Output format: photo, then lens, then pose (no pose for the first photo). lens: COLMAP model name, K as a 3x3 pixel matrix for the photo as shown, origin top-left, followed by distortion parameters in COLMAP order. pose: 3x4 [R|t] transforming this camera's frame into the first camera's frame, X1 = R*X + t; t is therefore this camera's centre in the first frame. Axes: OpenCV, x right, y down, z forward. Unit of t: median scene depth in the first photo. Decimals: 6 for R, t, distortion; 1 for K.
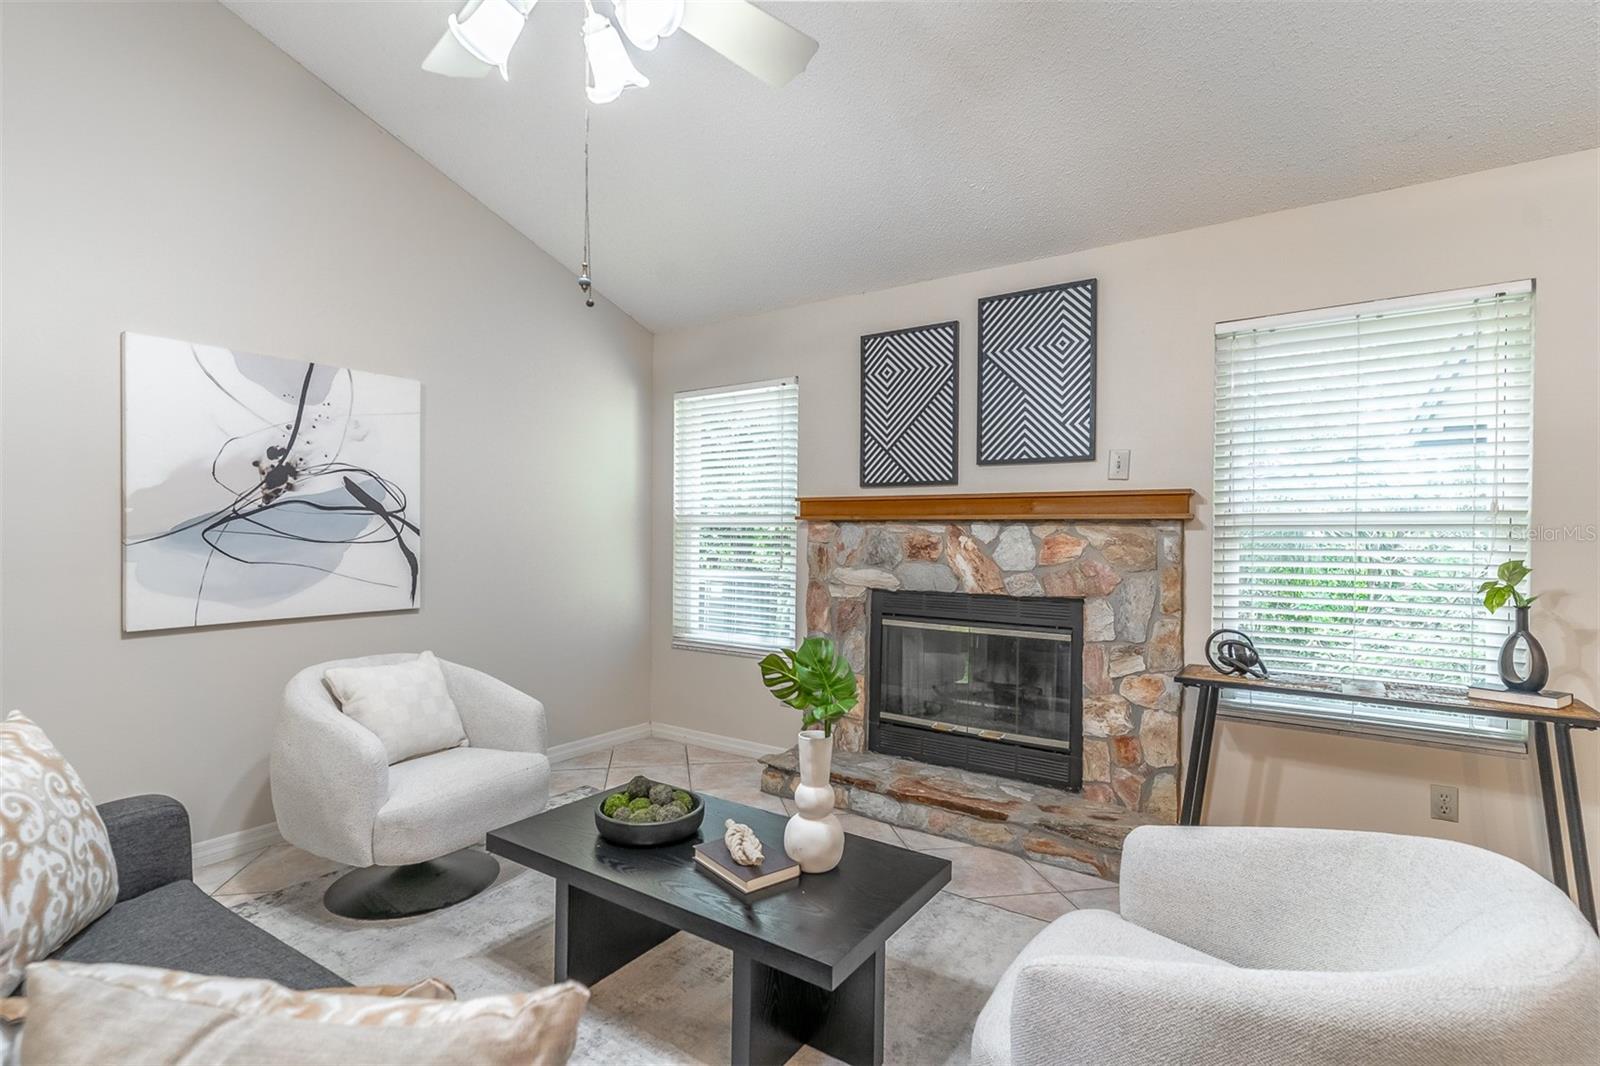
lens RADIAL K [[763.3, 0, 792.2], [0, 763.3, 535.2], [0, 0, 1]] dist [0.002757, 0.001011]
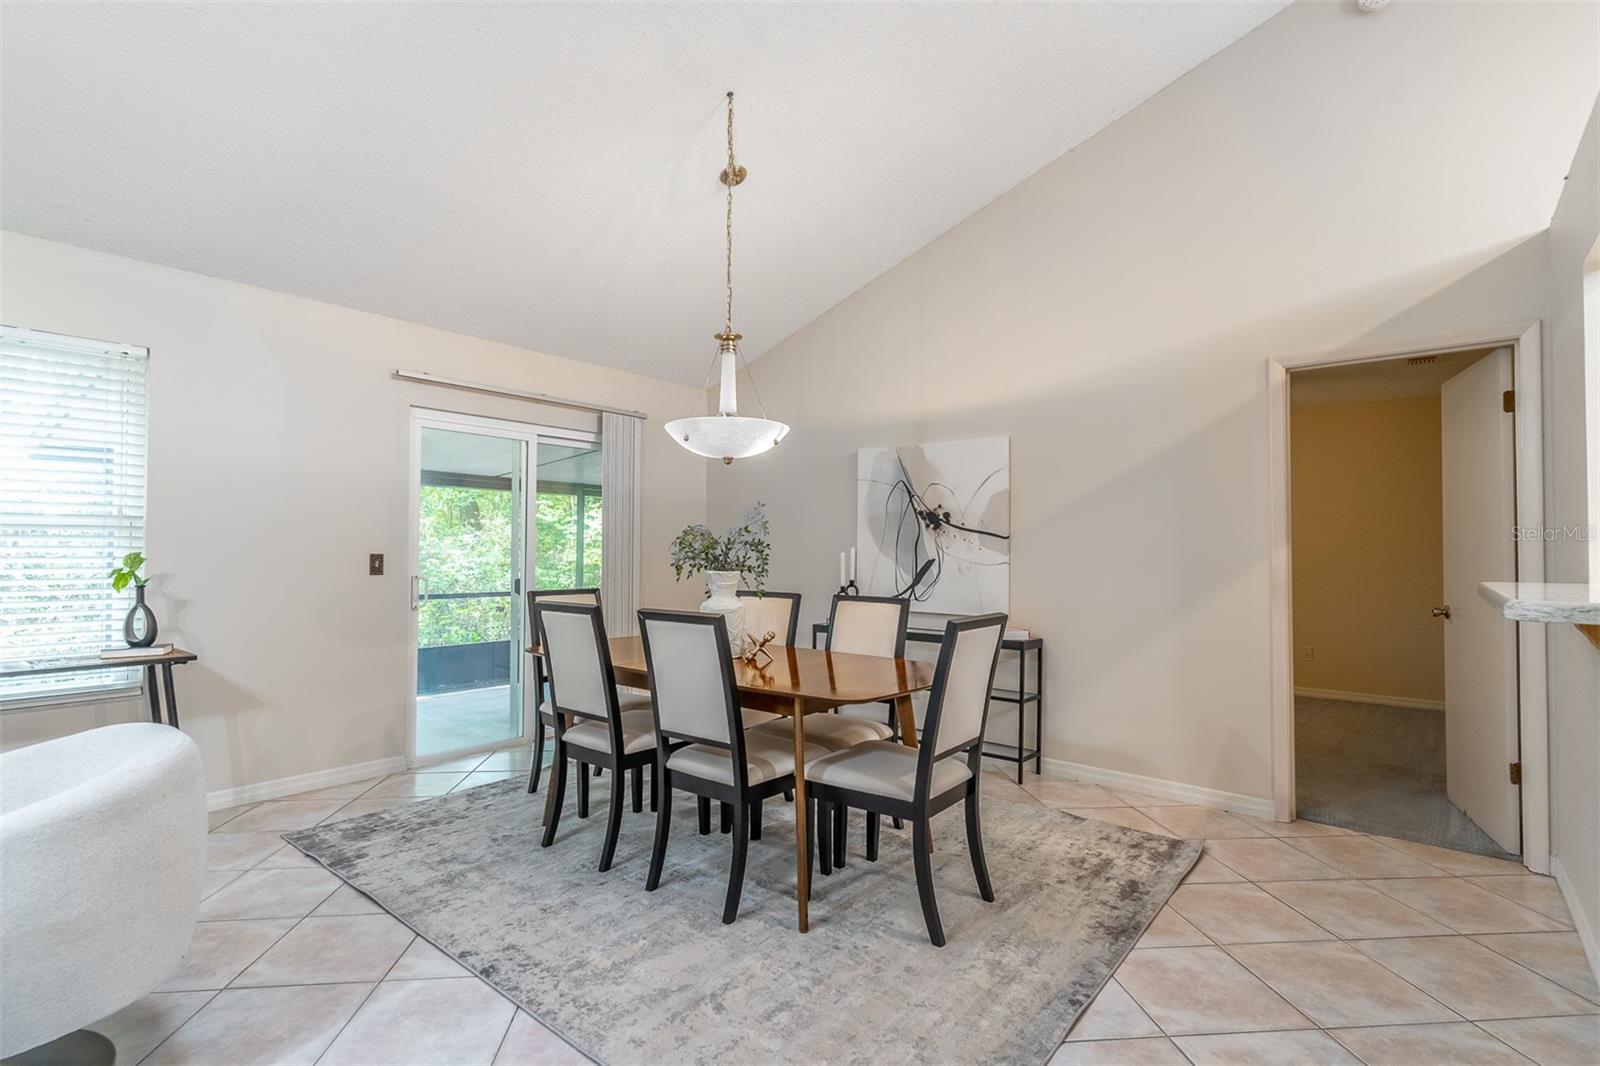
lens RADIAL K [[763.3, 0, 792.2], [0, 763.3, 535.2], [0, 0, 1]] dist [0.002757, 0.001011]
pose [[0.093766, 0.006339, 0.995574, -0.298548], [0.001765, 0.999977, -0.006534, 0.012857], [-0.995593, 0.002370, 0.093753, -0.287620]]
